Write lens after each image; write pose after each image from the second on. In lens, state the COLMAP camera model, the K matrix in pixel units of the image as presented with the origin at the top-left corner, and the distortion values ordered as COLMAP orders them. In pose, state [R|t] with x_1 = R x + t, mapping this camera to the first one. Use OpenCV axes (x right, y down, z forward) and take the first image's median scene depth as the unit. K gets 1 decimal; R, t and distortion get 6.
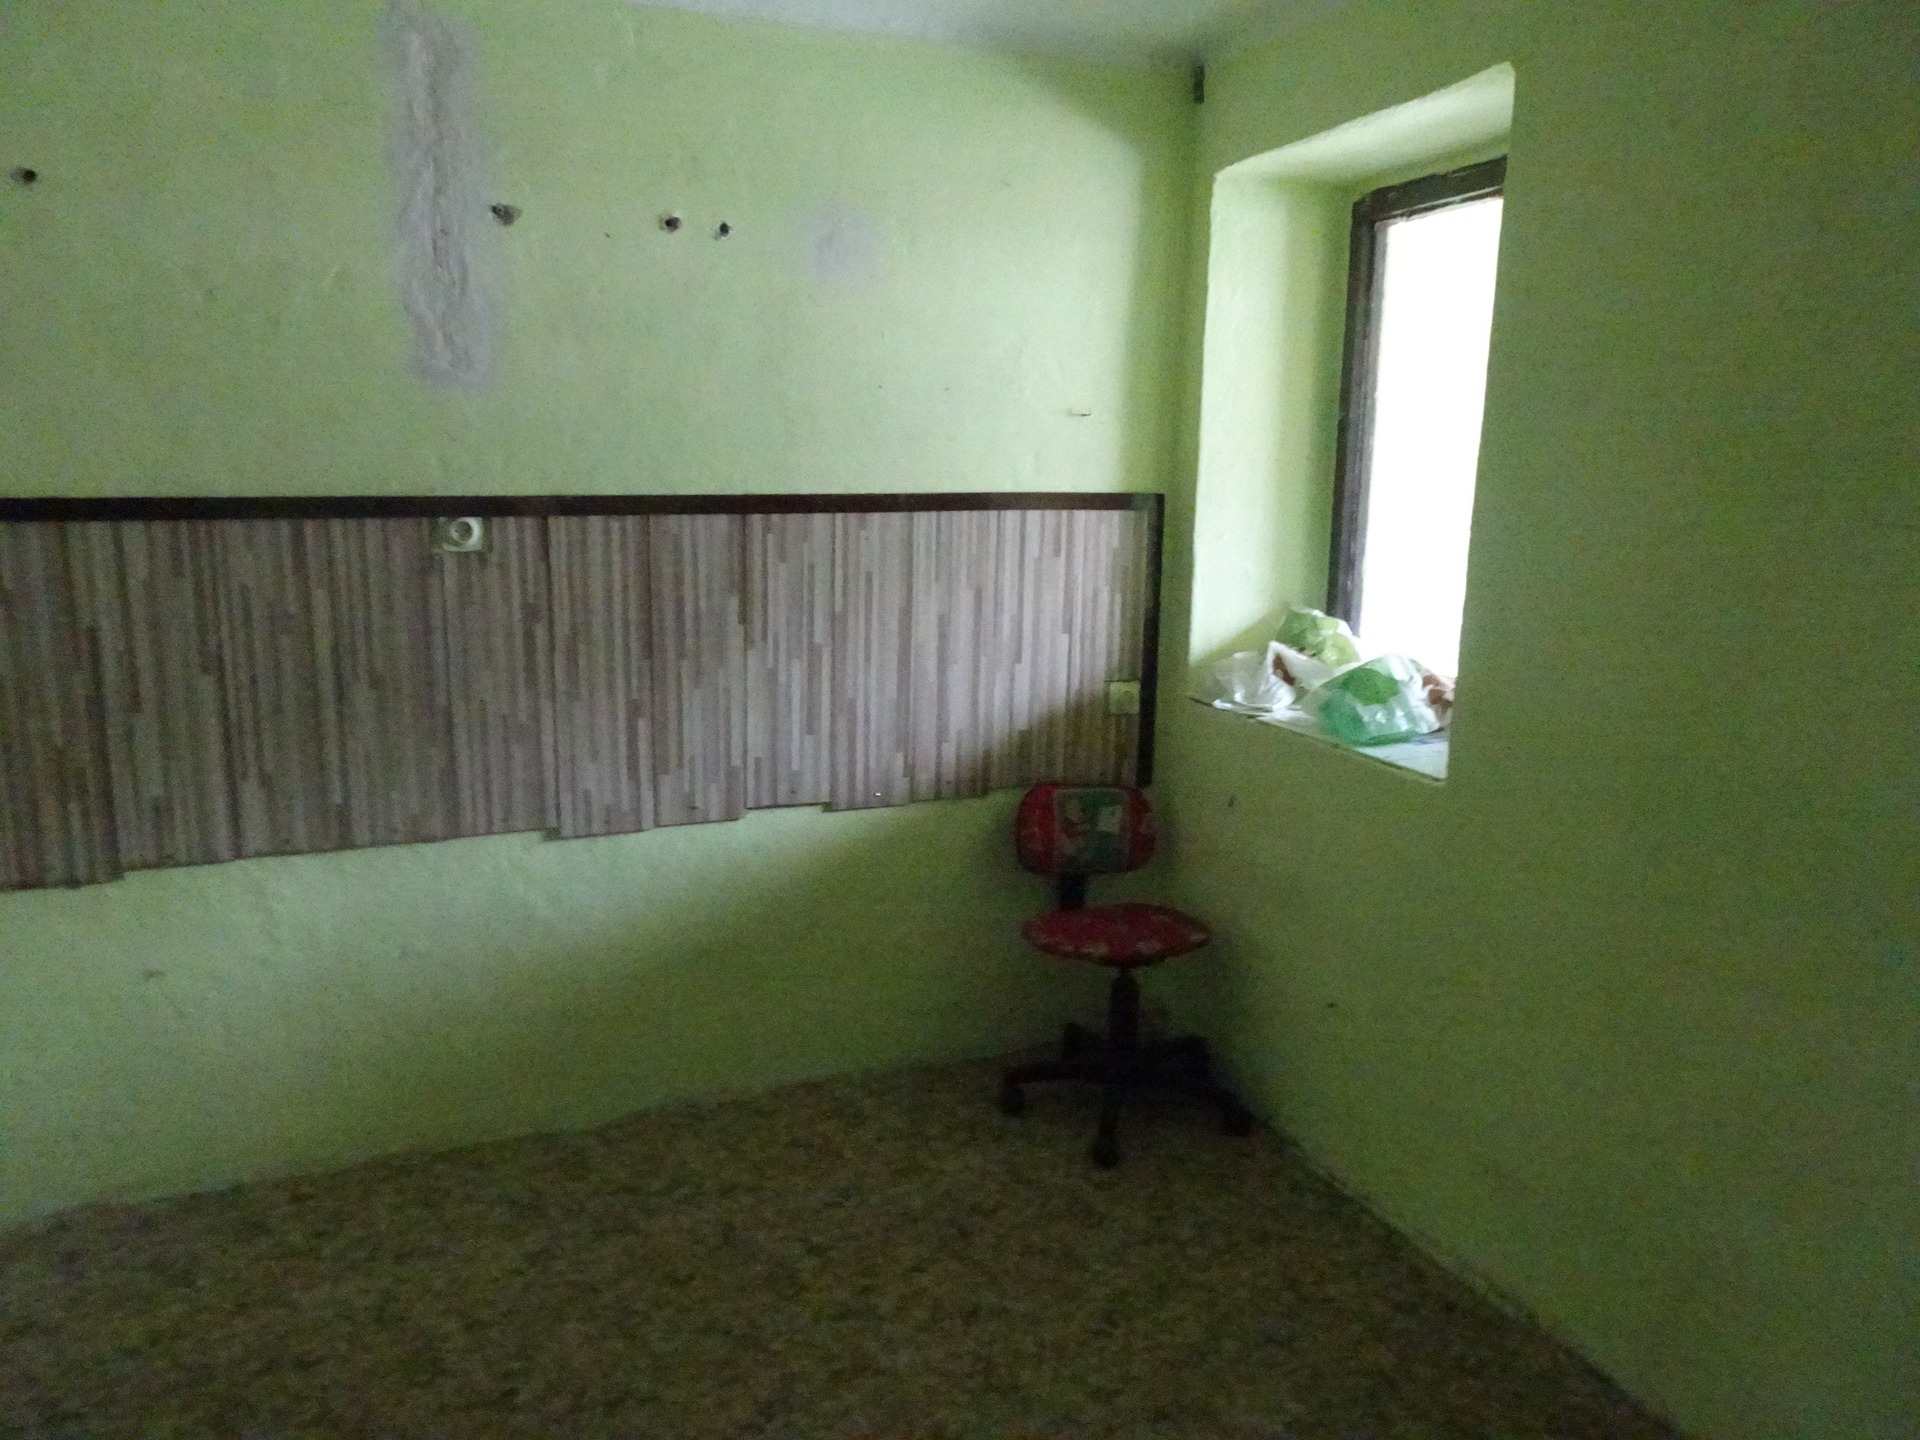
lens RADIAL K [[1325.0, 0, 960.0], [0, 1325.0, 720.0], [0, 0, 1]] dist [0.003088, -0.001599]
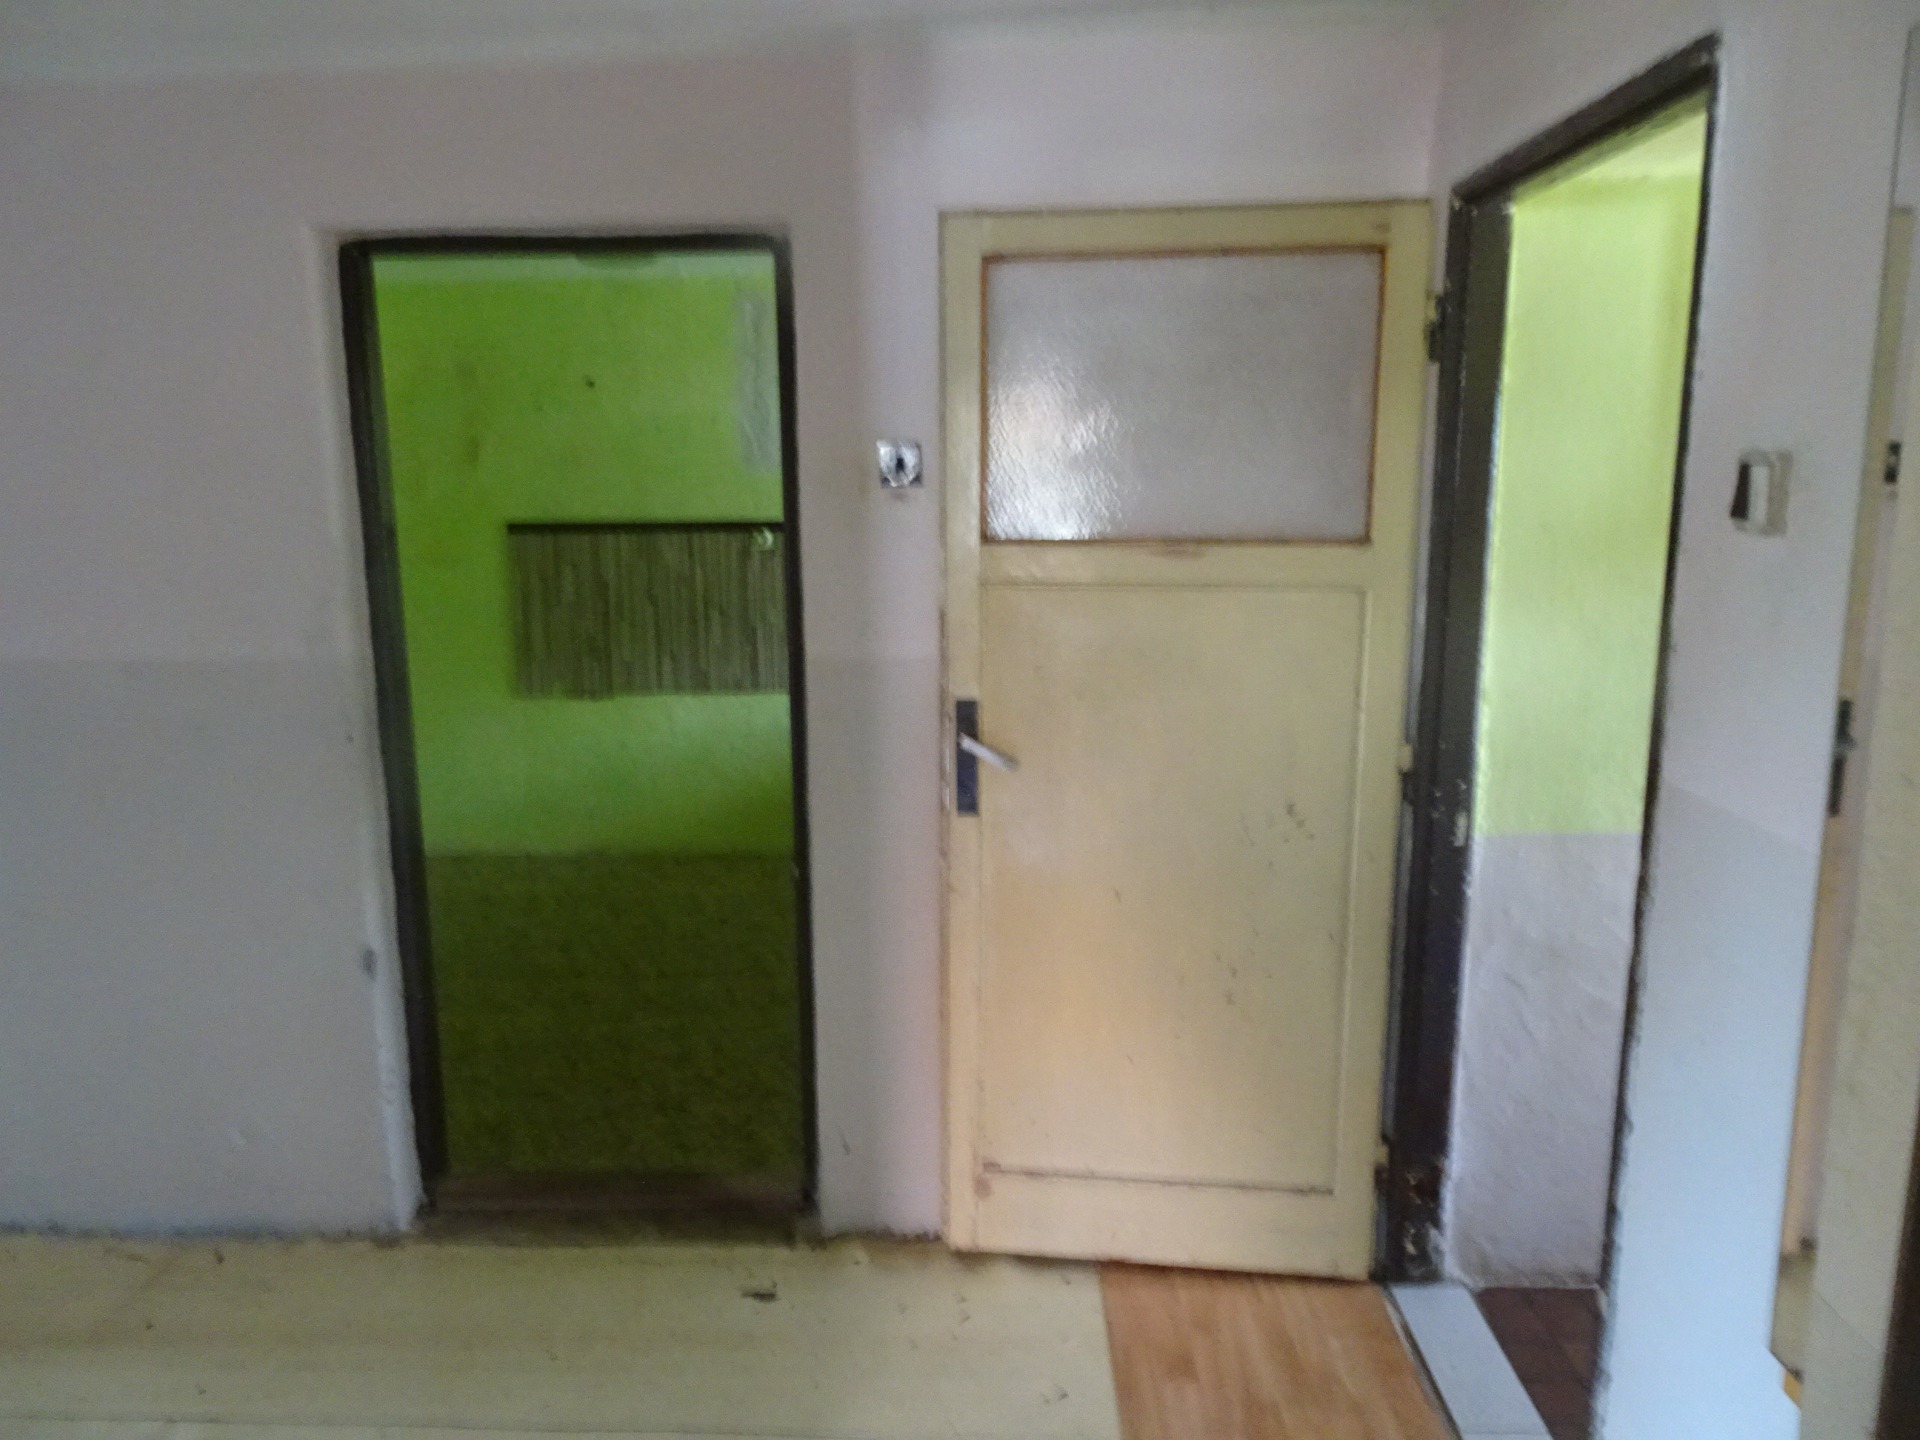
lens RADIAL K [[1325.0, 0, 960.0], [0, 1325.0, 720.0], [0, 0, 1]] dist [0.003088, -0.001599]
pose [[0.955511, 0.032299, -0.293181, 0.548960], [-0.036421, 0.999299, -0.008612, 0.150949], [0.292697, 0.018906, 0.956018, -0.905025]]
